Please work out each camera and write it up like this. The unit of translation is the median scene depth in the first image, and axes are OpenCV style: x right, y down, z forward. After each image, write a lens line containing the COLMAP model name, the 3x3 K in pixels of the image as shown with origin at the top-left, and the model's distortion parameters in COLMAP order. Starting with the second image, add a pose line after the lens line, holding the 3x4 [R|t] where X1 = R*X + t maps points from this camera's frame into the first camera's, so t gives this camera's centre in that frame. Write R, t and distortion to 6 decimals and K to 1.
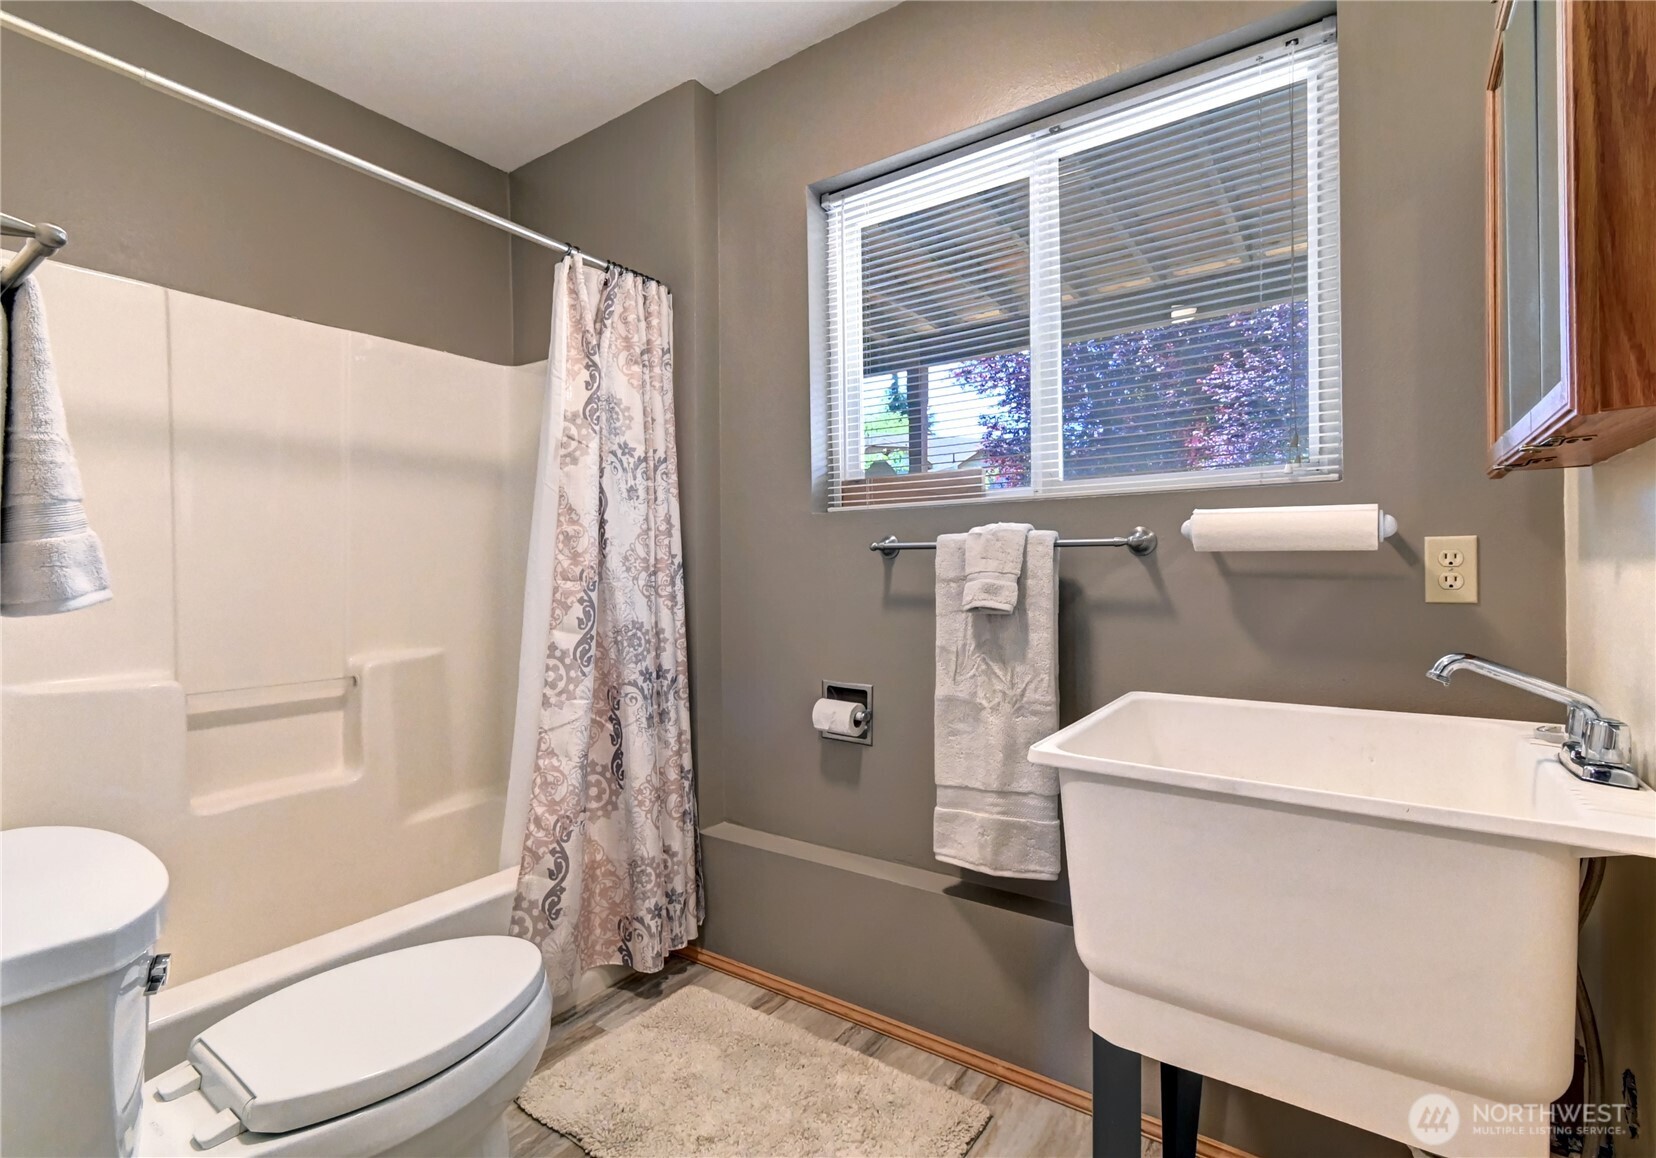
lens RADIAL K [[775.5, 0, 828.0], [0, 775.5, 579.0], [0, 0, 1]] dist [0.003211, -0.000003]
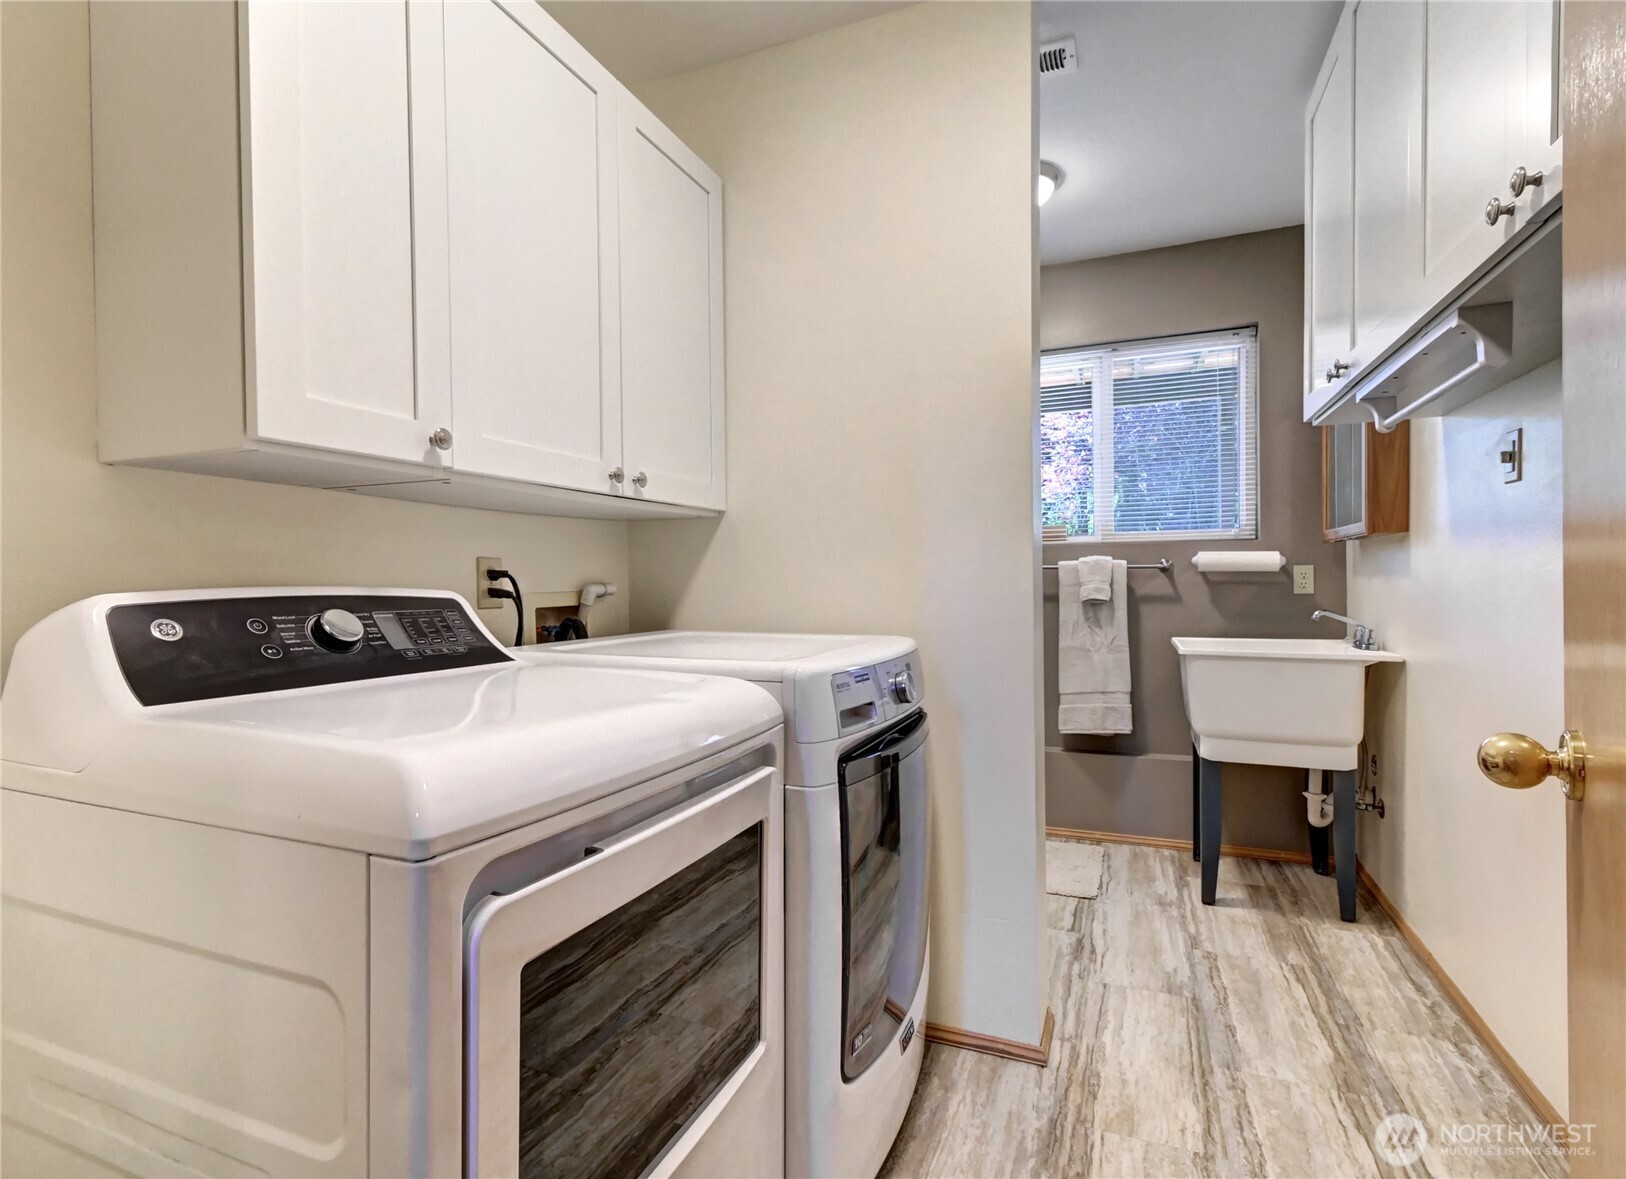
lens RADIAL K [[781.2, 0, 813.0], [0, 781.2, 589.5], [0, 0, 1]] dist [-0.000954, -0.000033]
pose [[0.974934, 0.001208, 0.222493, -0.955830], [0.000789, 0.999960, -0.008887, 0.030596], [-0.222494, 0.008840, 0.974894, -0.791920]]
